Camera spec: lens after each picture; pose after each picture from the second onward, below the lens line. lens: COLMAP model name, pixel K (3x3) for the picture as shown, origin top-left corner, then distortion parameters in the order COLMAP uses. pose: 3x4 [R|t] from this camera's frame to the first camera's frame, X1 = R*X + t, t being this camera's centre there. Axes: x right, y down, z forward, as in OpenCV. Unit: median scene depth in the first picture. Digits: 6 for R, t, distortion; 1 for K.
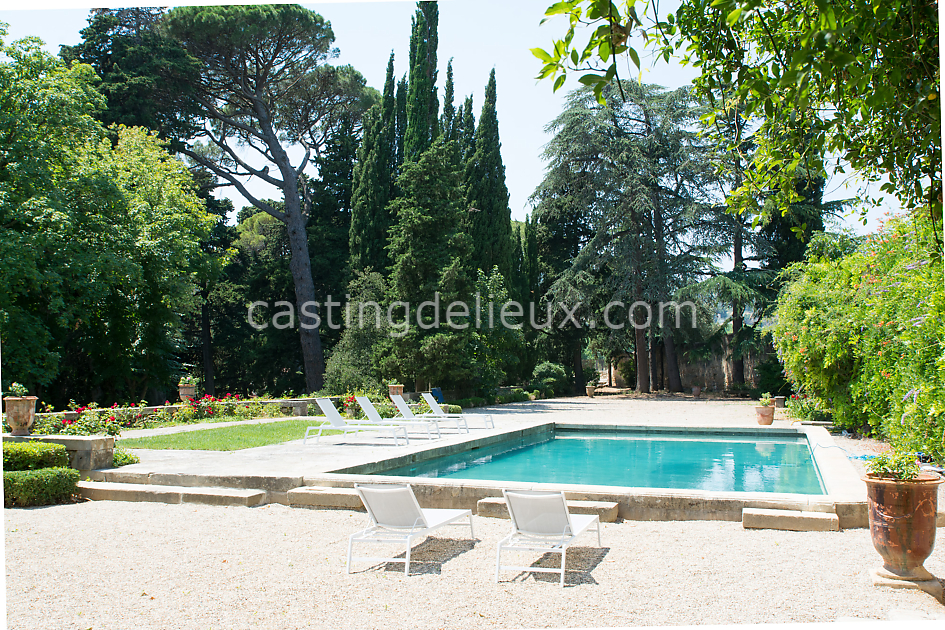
lens RADIAL K [[967.0, 0, 472.7], [0, 967.0, 328.3], [0, 0, 1]] dist [-0.048773, 0.025727]
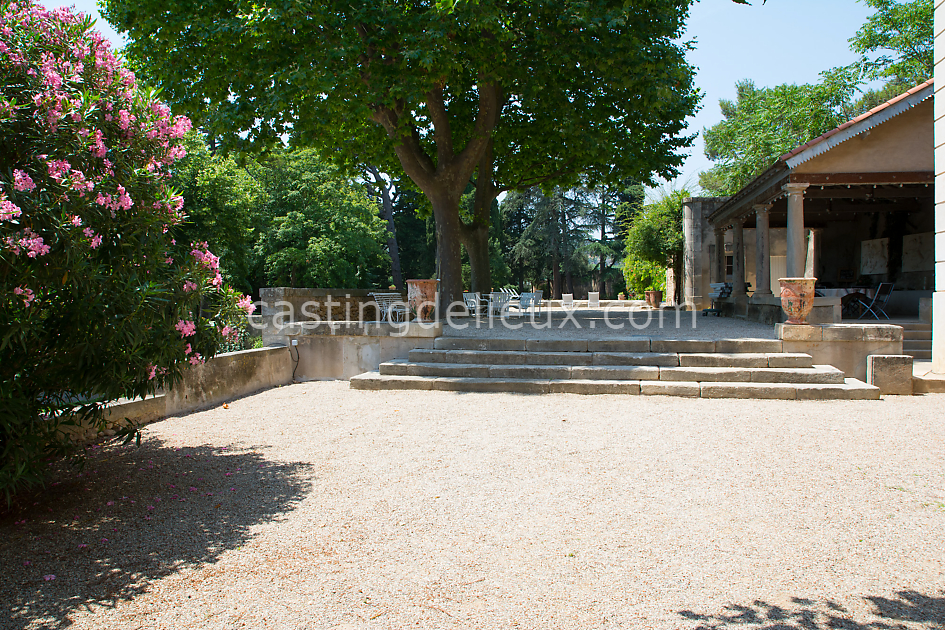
lens RADIAL K [[702.9, 0, 472.5], [0, 702.9, 315.0], [0, 0, 1]] dist [-0.143176, 0.108997]
pose [[0.994480, -0.011037, 0.104347, -0.165478], [0.003993, 0.997713, 0.067476, -0.000440], [-0.104853, -0.066687, 0.992249, -0.475108]]
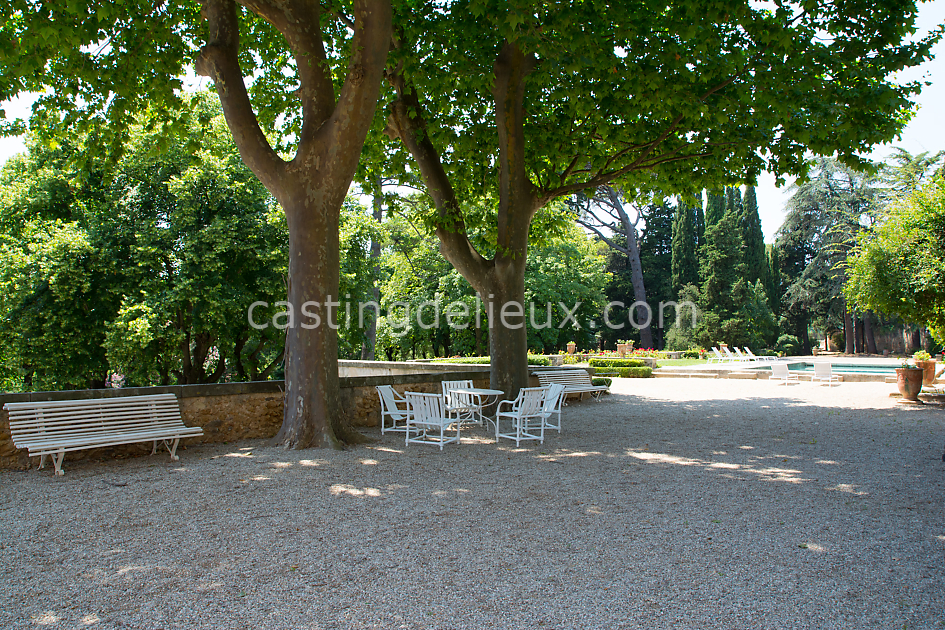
lens RADIAL K [[702.9, 0, 472.5], [0, 702.9, 315.0], [0, 0, 1]] dist [-0.143176, 0.108997]
pose [[0.945490, -0.010512, -0.325481, -0.051503], [0.011741, 0.999929, 0.001813, -0.006770], [0.325439, -0.005536, 0.945547, -0.286699]]
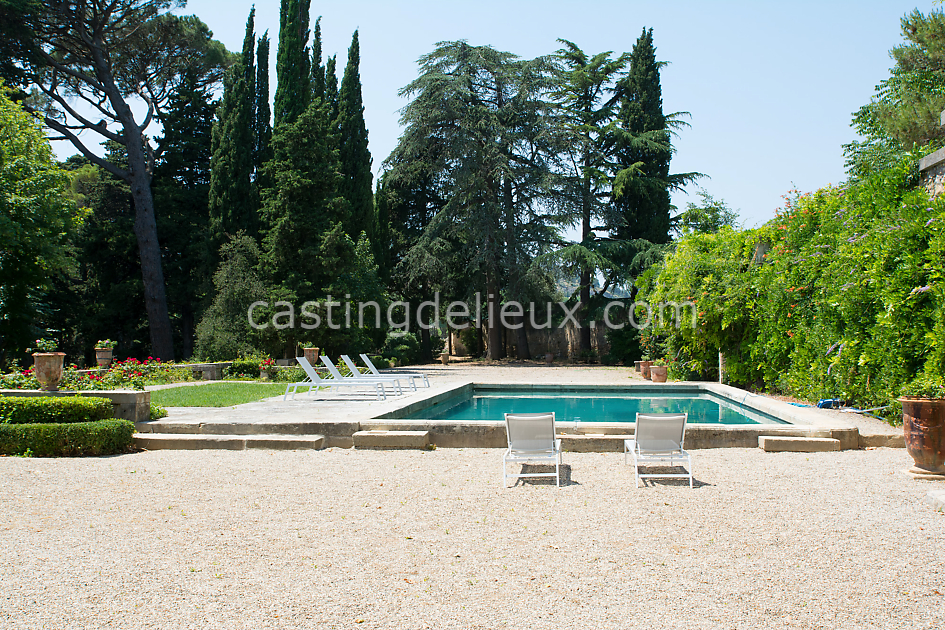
lens RADIAL K [[1012.0, 0, 472.5], [0, 1012.0, 315.0], [0, 0, 1]] dist [-0.027754, 0.027233]
pose [[0.980310, 0.001781, 0.197457, -0.060057], [-0.005155, 0.999849, 0.016575, 0.002792], [-0.197398, -0.017267, 0.980171, -0.032044]]
